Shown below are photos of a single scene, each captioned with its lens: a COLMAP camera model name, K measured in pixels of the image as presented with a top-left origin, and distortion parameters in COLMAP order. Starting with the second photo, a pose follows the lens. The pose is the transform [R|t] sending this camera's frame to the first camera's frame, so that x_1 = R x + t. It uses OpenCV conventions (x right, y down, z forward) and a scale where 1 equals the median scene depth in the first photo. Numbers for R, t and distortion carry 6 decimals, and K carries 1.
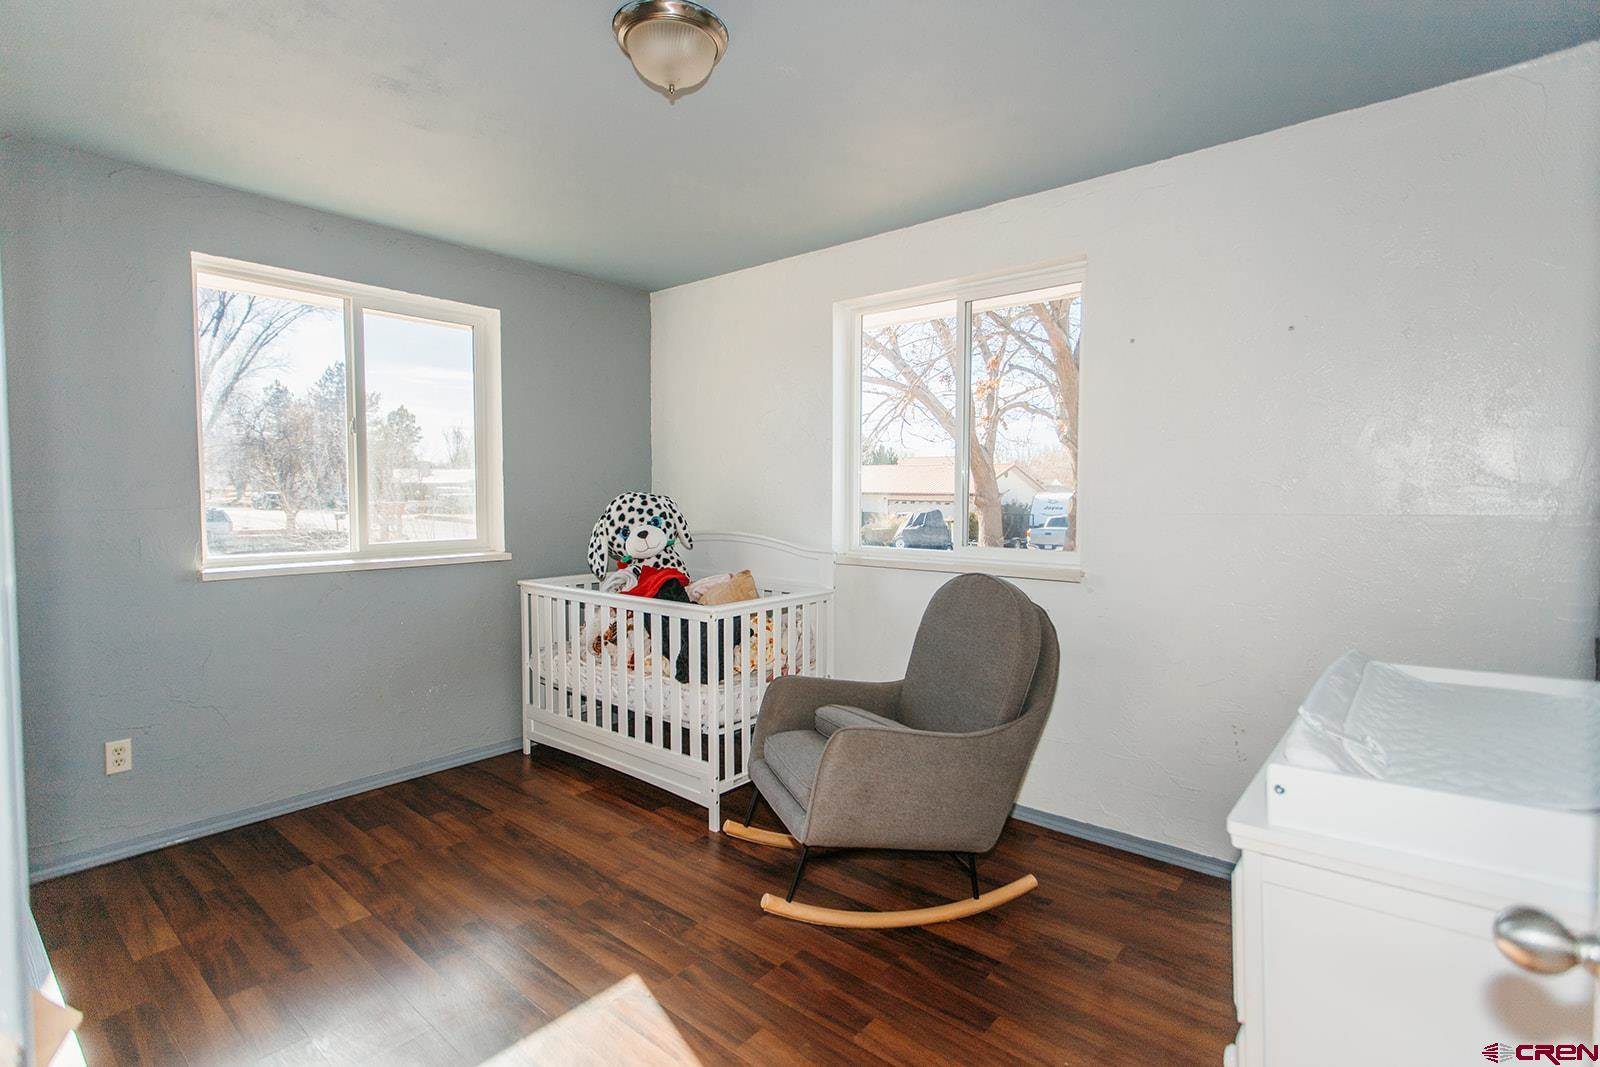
lens RADIAL K [[788.1, 0, 806.5], [0, 788.1, 527.3], [0, 0, 1]] dist [0.001990, 0.000466]
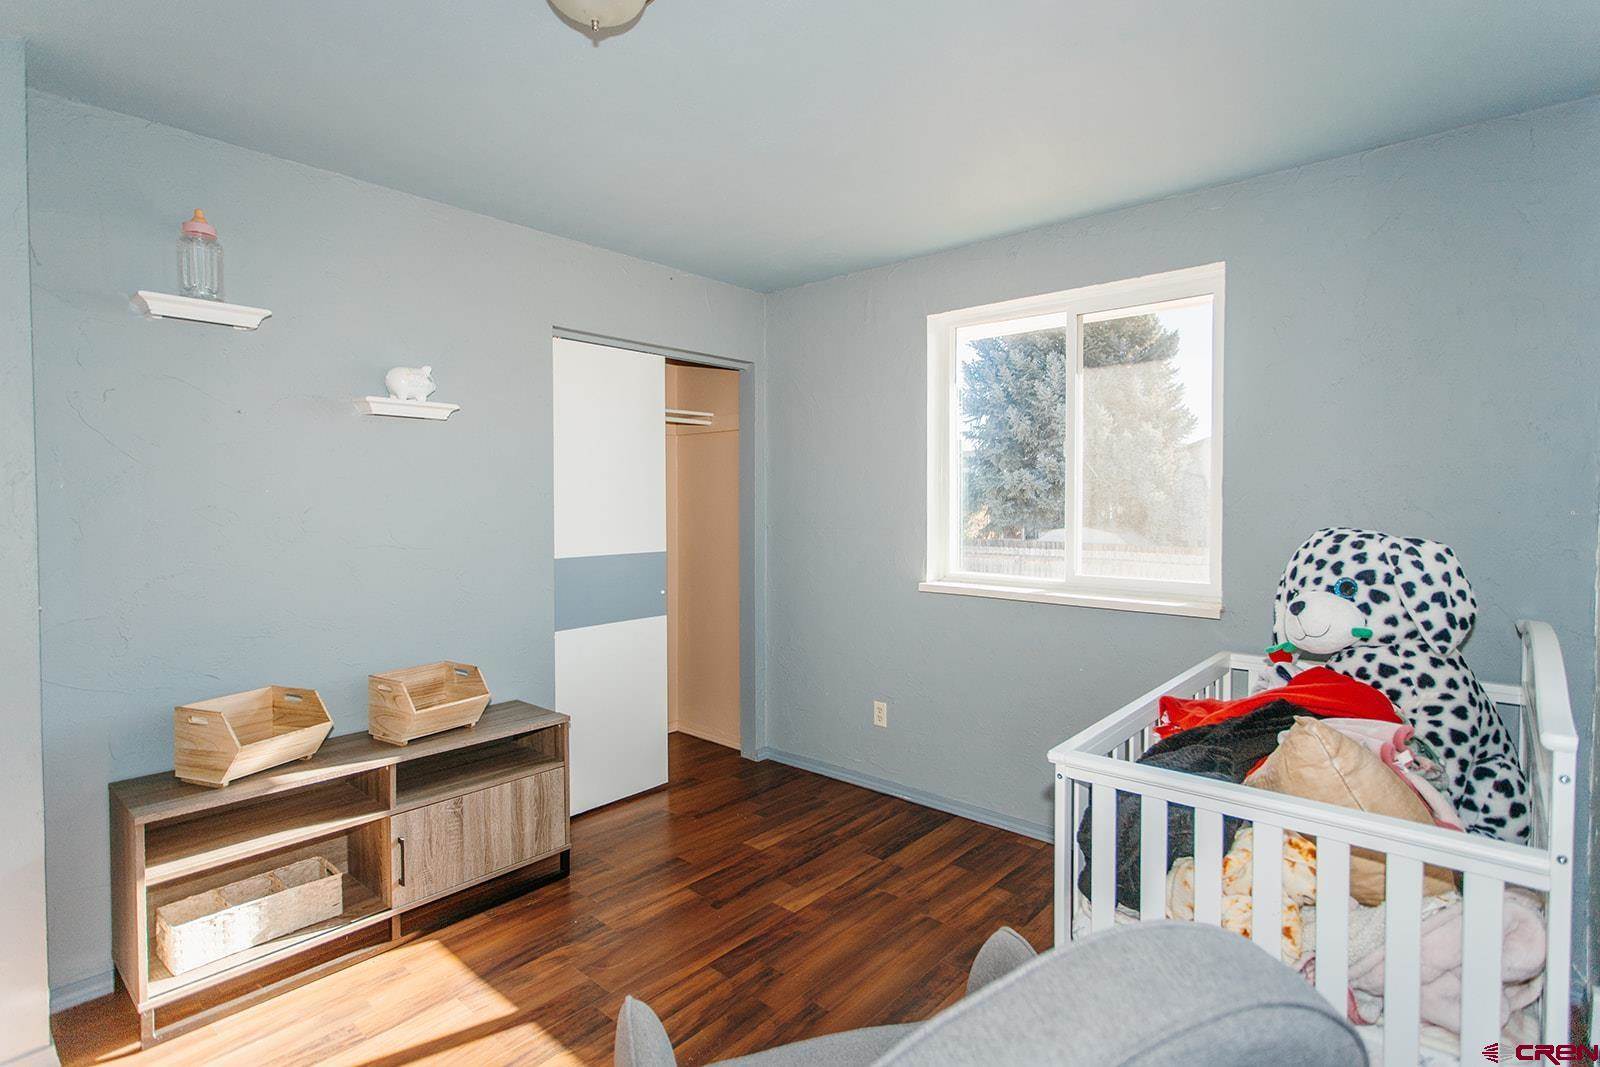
lens RADIAL K [[788.1, 0, 806.5], [0, 788.1, 527.3], [0, 0, 1]] dist [0.001990, 0.000466]
pose [[-0.036194, 0.037739, -0.998632, 0.382254], [-0.038345, 0.998498, 0.039124, -0.061033], [0.998609, 0.039709, -0.034692, 0.772652]]
